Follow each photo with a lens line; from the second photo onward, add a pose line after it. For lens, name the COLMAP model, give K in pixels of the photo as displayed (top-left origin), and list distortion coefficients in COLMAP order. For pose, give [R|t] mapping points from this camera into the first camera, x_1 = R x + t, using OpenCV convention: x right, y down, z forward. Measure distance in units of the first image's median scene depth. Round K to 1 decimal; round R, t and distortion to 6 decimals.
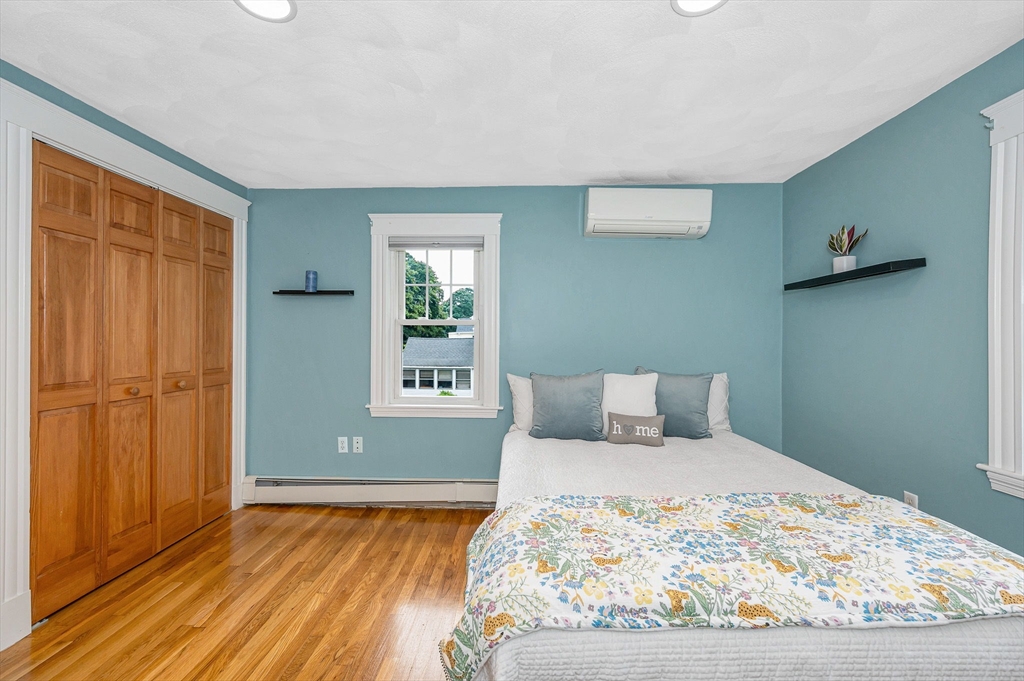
lens RADIAL K [[438.5, 0, 510.1], [0, 438.5, 343.2], [0, 0, 1]] dist [-0.001838, 0.002736]
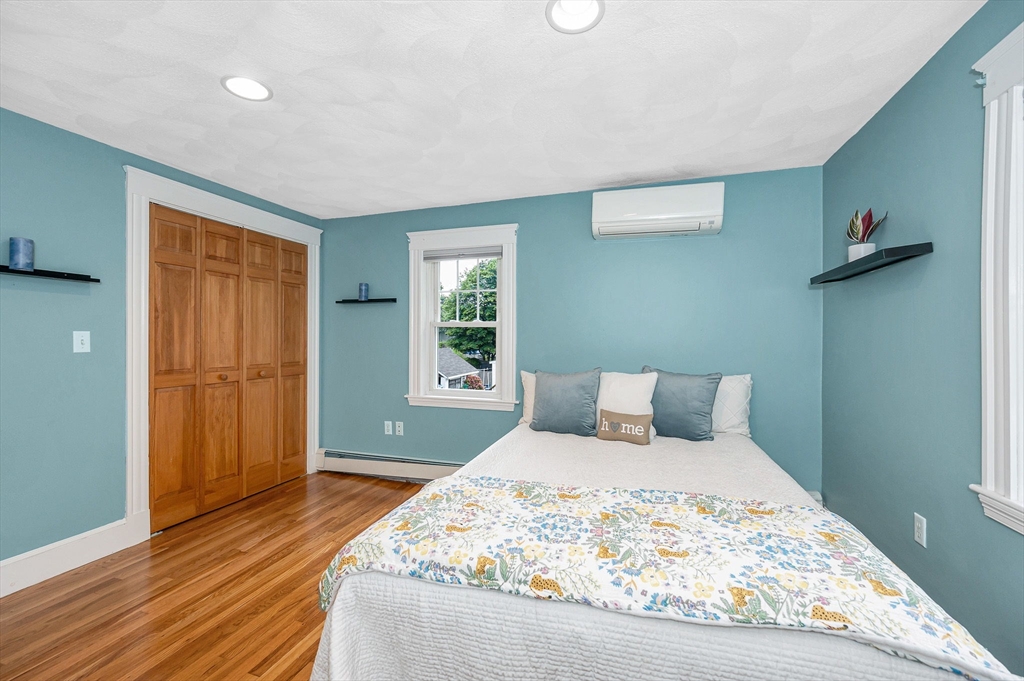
lens RADIAL K [[424.1, 0, 516.9], [0, 424.1, 344.6], [0, 0, 1]] dist [-0.001149, 0.000856]
pose [[0.961268, 0.001277, -0.275611, 0.348454], [-0.000832, 0.999998, 0.001732, 0.003976], [0.275613, -0.001436, 0.961268, -0.017399]]
